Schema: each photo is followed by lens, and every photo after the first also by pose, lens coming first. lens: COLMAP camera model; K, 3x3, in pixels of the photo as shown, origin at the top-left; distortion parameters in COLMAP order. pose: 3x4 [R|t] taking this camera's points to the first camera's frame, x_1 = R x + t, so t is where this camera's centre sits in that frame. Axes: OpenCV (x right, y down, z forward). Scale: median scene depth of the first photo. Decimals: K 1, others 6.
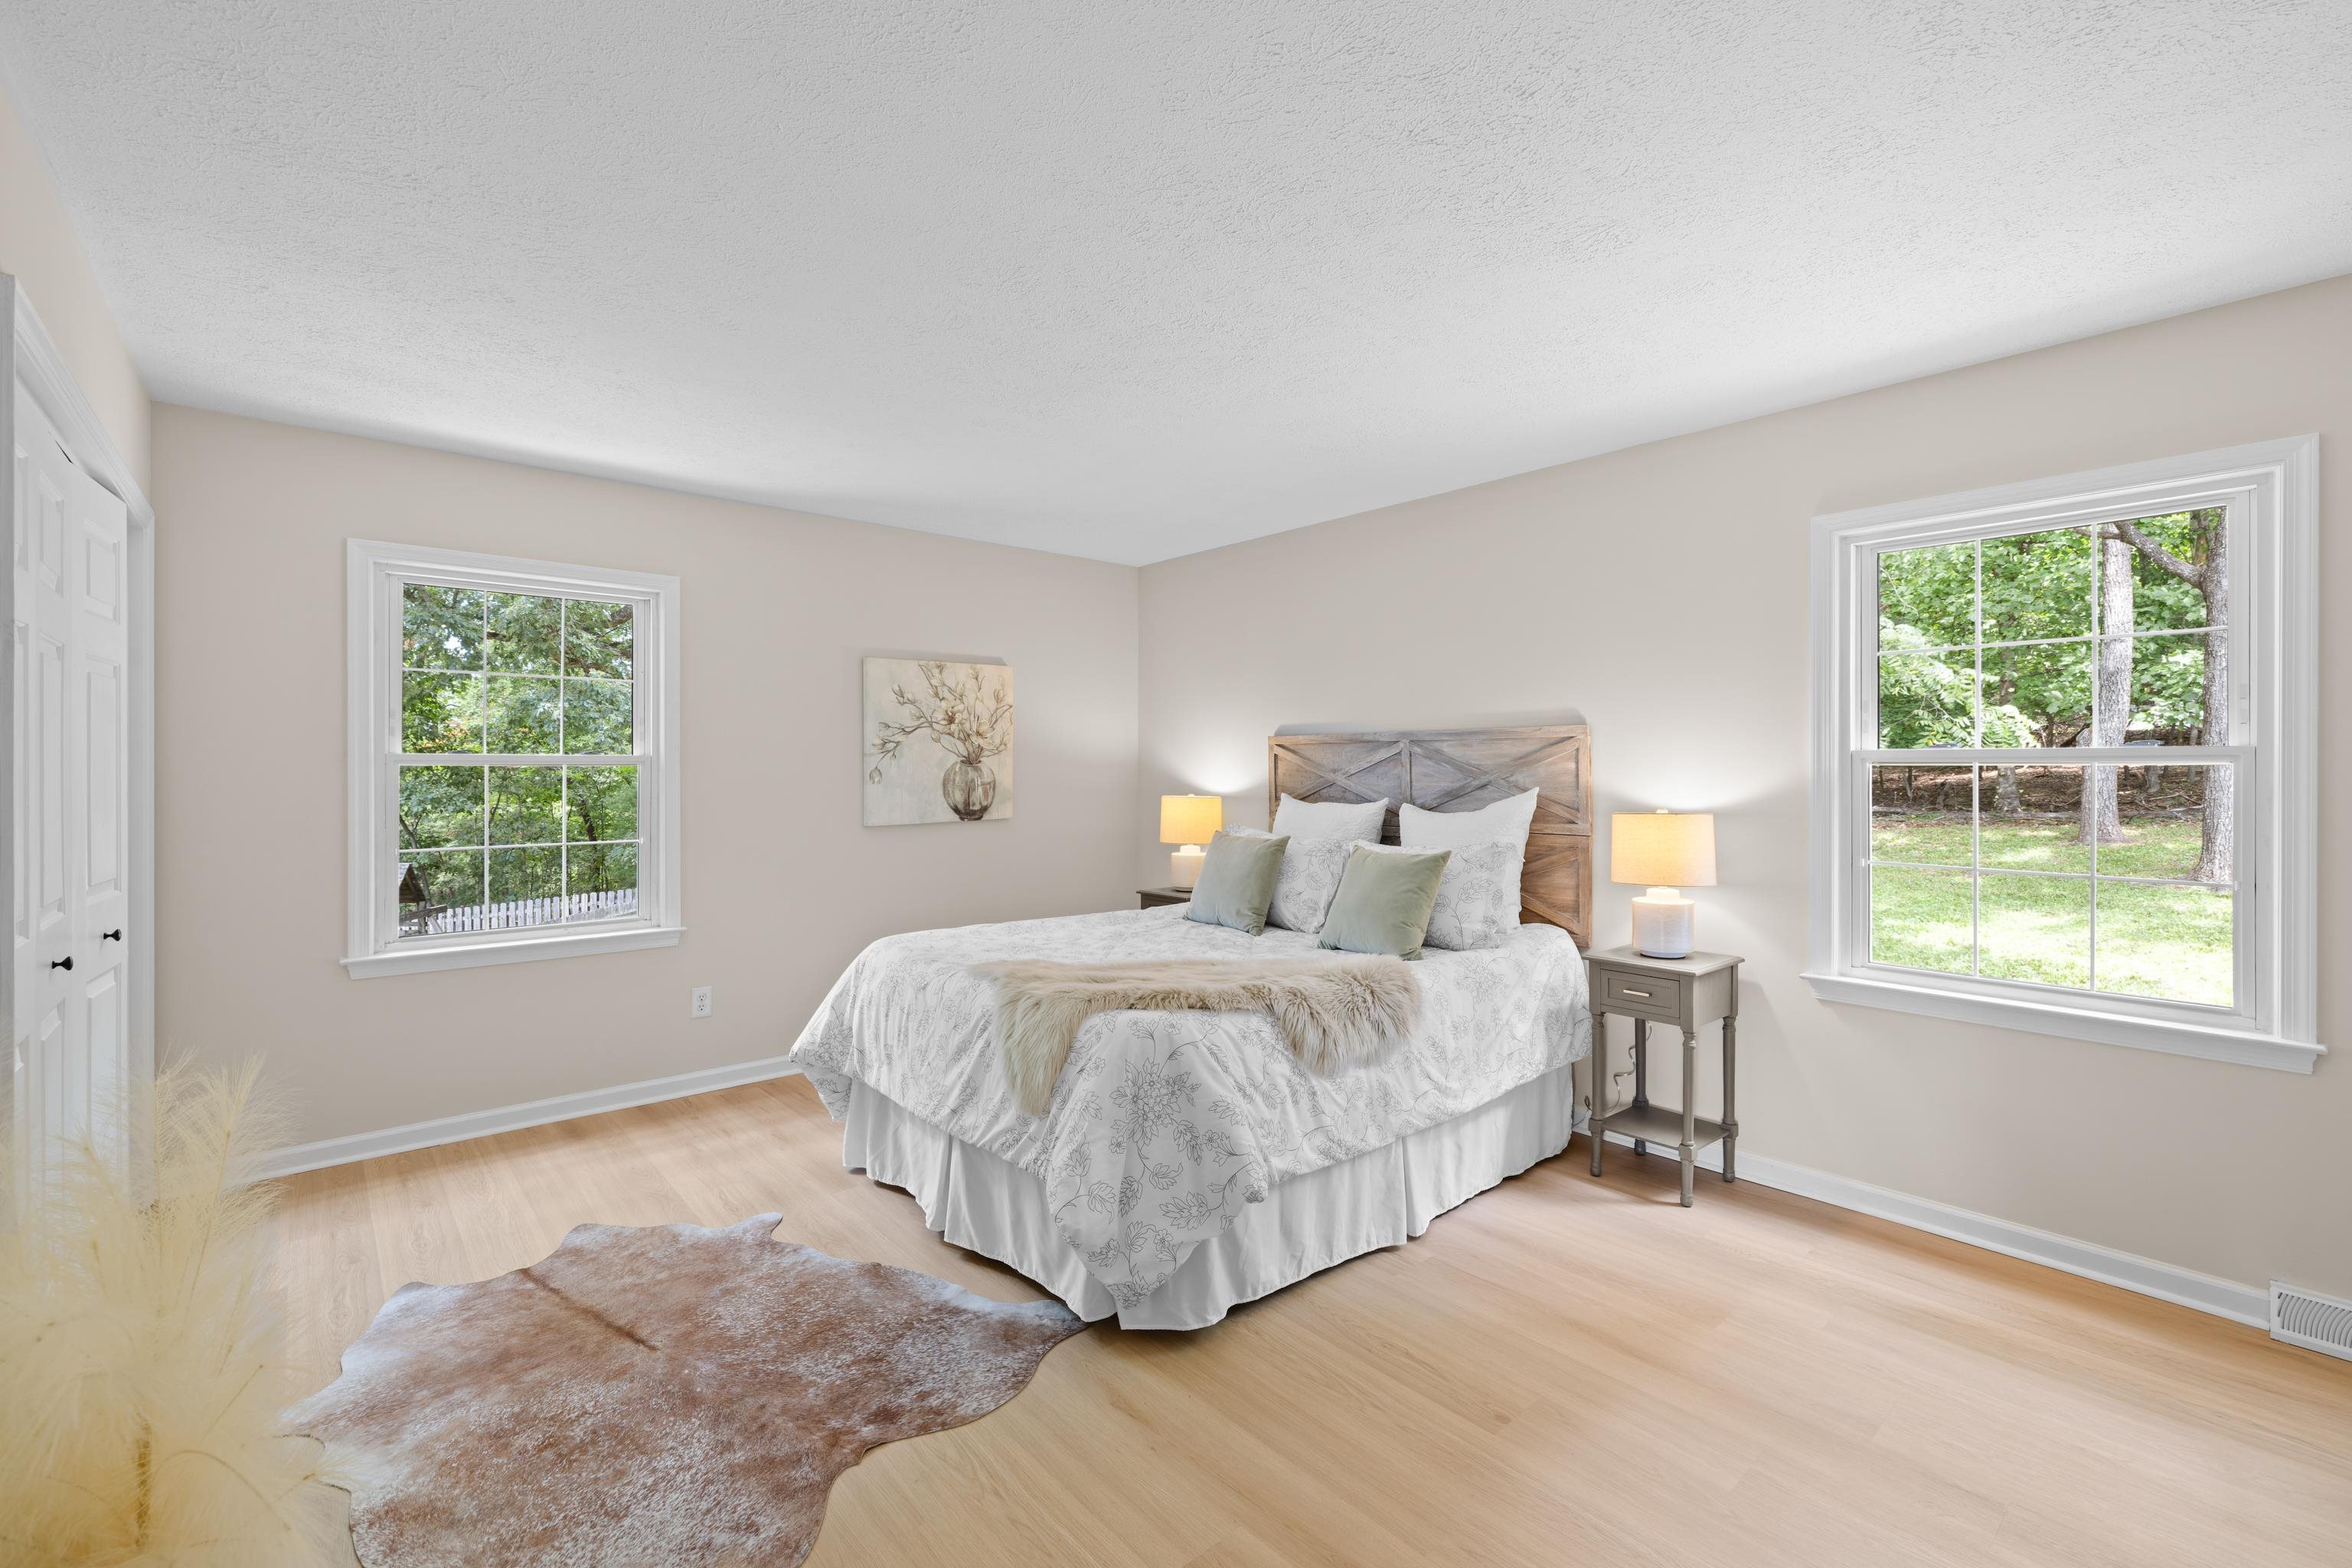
lens RADIAL K [[1009.2, 0, 1180.8], [0, 1009.2, 764.6], [0, 0, 1]] dist [0.000661, 0.001871]
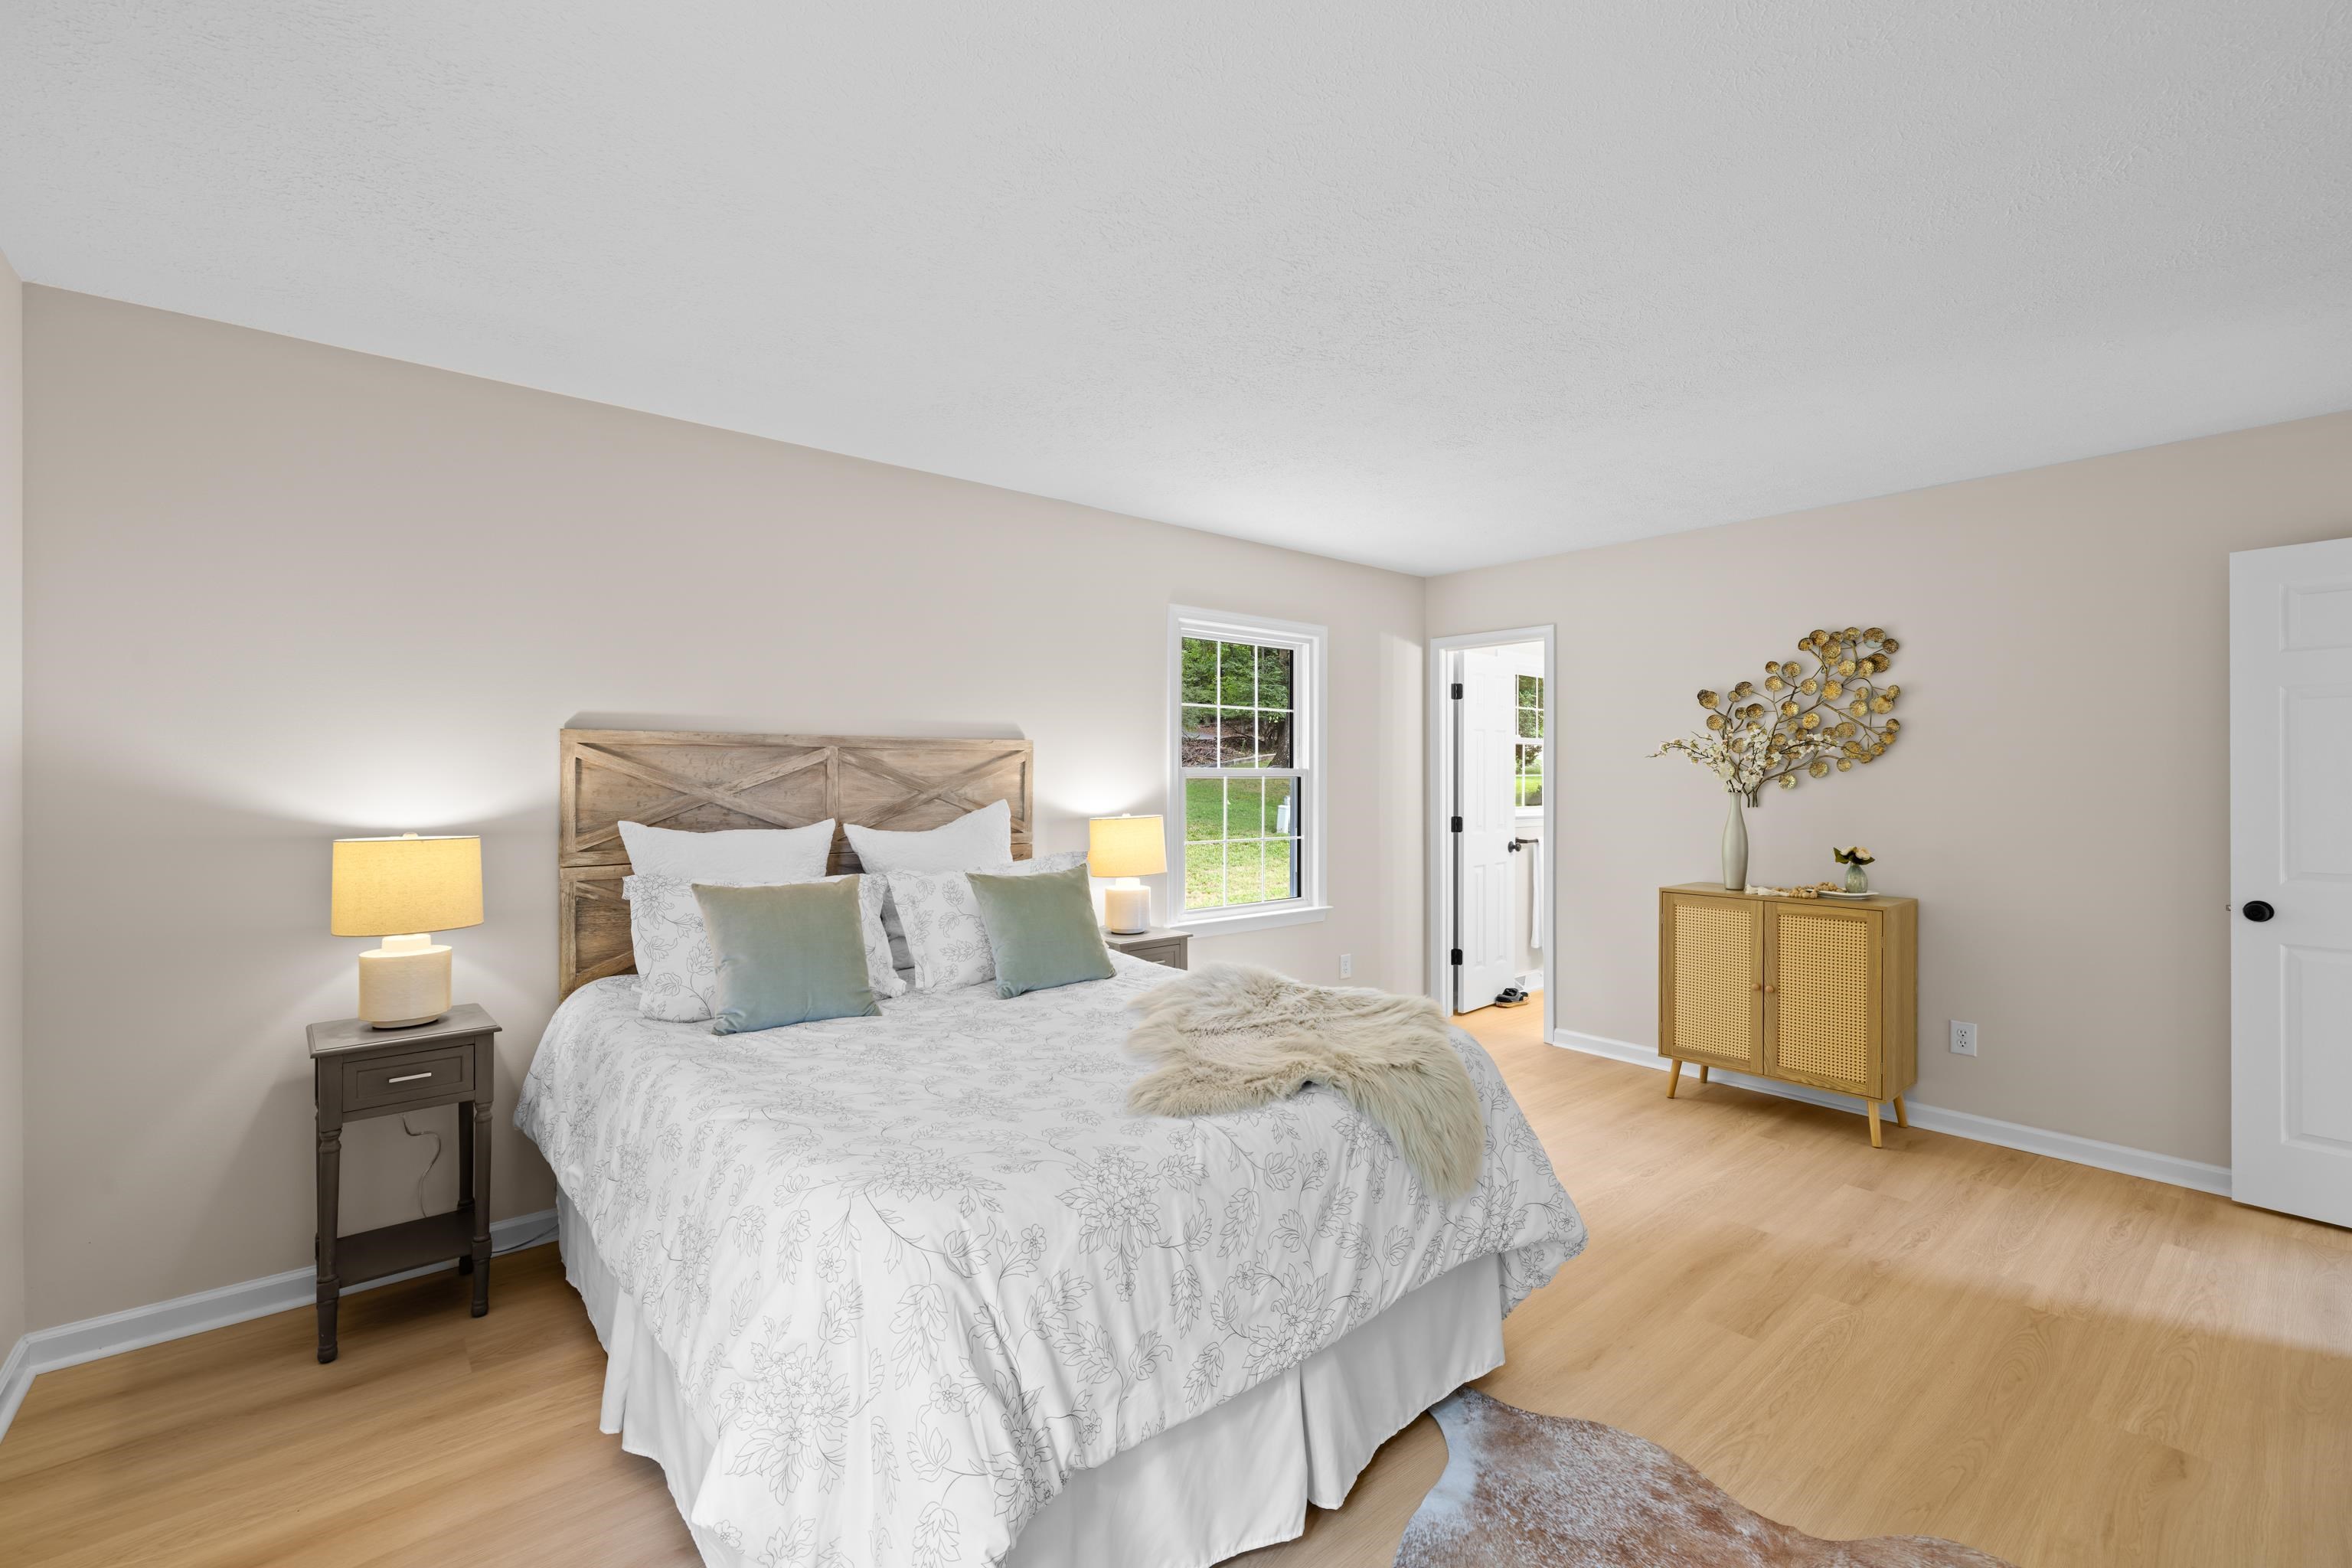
lens RADIAL K [[1009.2, 0, 1171.5], [0, 1009.2, 777.6], [0, 0, 1]] dist [0.000661, 0.001871]
pose [[0.007245, 0.002170, 0.999971, -0.606131], [-0.000846, 0.999997, -0.002164, 0.002354], [-0.999973, -0.000830, 0.007247, 0.756173]]
